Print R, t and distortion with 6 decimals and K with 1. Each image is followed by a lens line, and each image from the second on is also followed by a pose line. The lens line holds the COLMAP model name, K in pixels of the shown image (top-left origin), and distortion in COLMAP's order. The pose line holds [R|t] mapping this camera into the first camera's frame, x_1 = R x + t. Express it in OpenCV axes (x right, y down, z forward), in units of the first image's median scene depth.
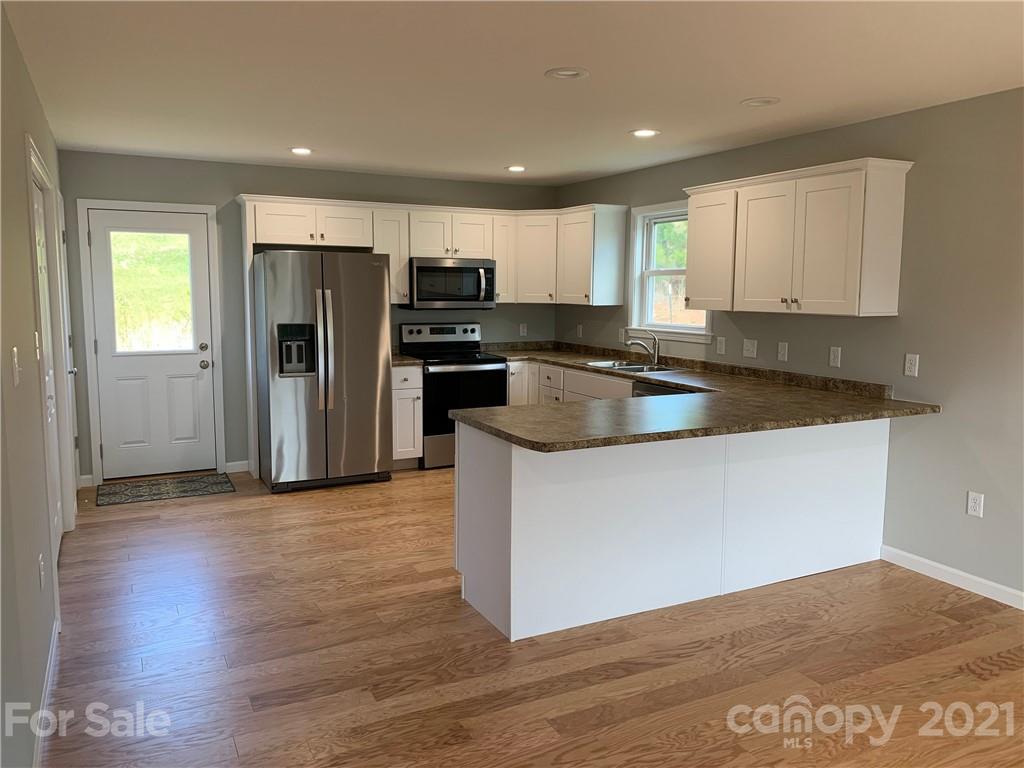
lens RADIAL K [[783.4, 0, 512.0], [0, 783.4, 384.0], [0, 0, 1]] dist [-0.088996, -0.001608]
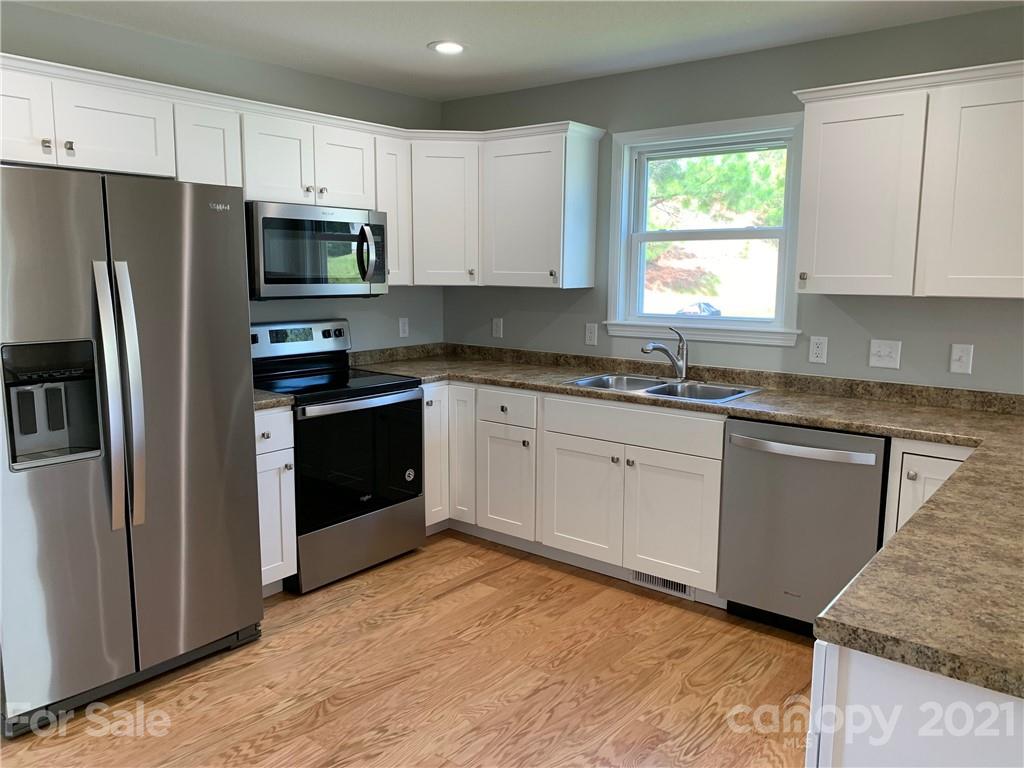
lens RADIAL K [[794.3, 0, 513.2], [0, 794.3, 379.1], [0, 0, 1]] dist [-0.008196, -0.007351]
pose [[0.906725, -0.061550, 0.417207, -0.201629], [0.051518, 0.998049, 0.035276, -0.052618], [-0.418565, -0.010492, 0.908126, 0.442392]]
